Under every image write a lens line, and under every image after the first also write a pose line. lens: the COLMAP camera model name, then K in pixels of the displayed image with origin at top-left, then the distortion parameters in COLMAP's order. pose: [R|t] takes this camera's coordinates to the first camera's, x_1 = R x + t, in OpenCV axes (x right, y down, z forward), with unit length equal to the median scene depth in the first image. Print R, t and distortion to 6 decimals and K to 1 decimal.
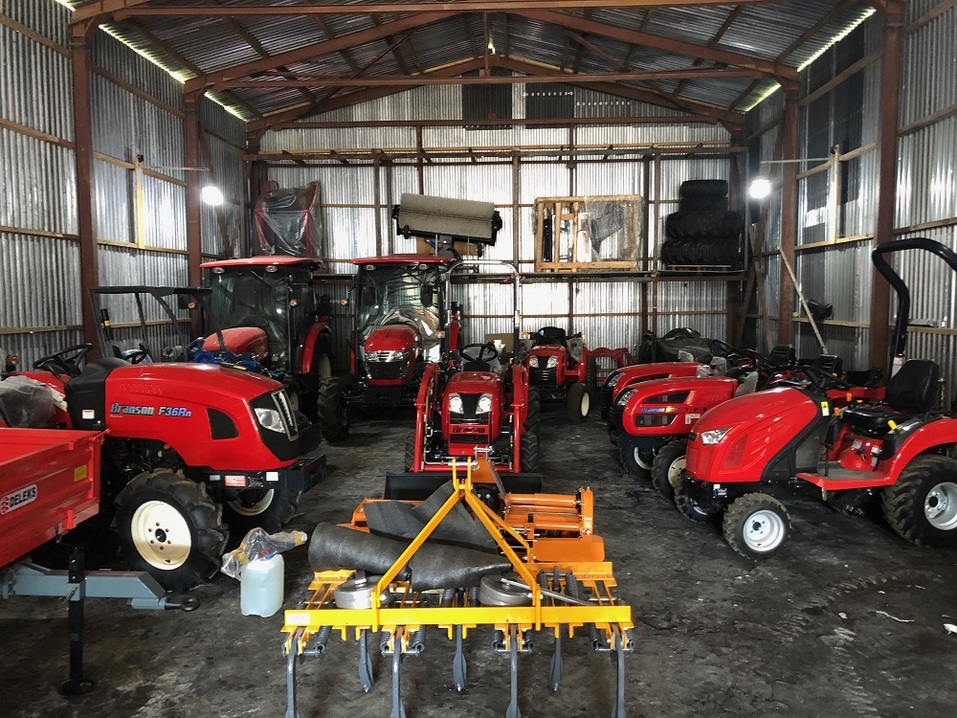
lens RADIAL K [[773.3, 0, 484.0], [0, 773.3, 356.2], [0, 0, 1]] dist [0.054834, -0.079592]
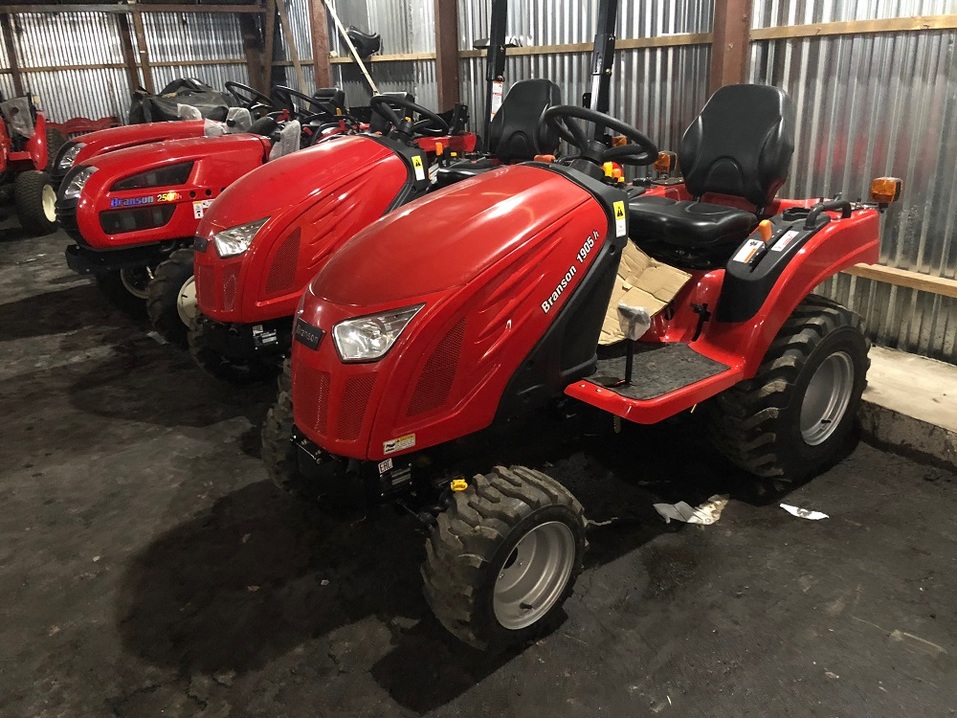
lens RADIAL K [[773.3, 0, 484.0], [0, 773.3, 356.2], [0, 0, 1]] dist [0.054834, -0.079592]
pose [[0.838642, -0.206807, 0.503896, 0.099986], [0.063342, 0.955869, 0.286883, 0.024939], [-0.540988, -0.208674, 0.814732, 0.302795]]
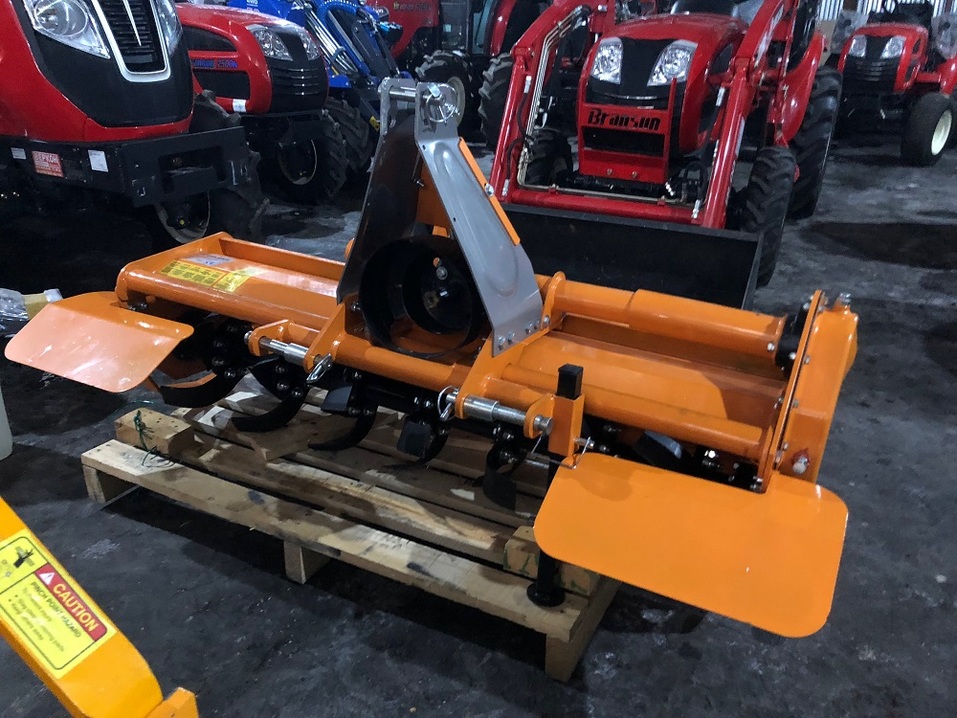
lens RADIAL K [[775.7, 0, 478.5], [0, 775.7, 359.0], [0, 0, 1]] dist [0.017149, -0.000926]
pose [[0.916958, 0.180880, -0.355625, 0.066140], [-0.057279, 0.941777, 0.331323, 0.060604], [0.394850, -0.283439, 0.873931, 0.397781]]
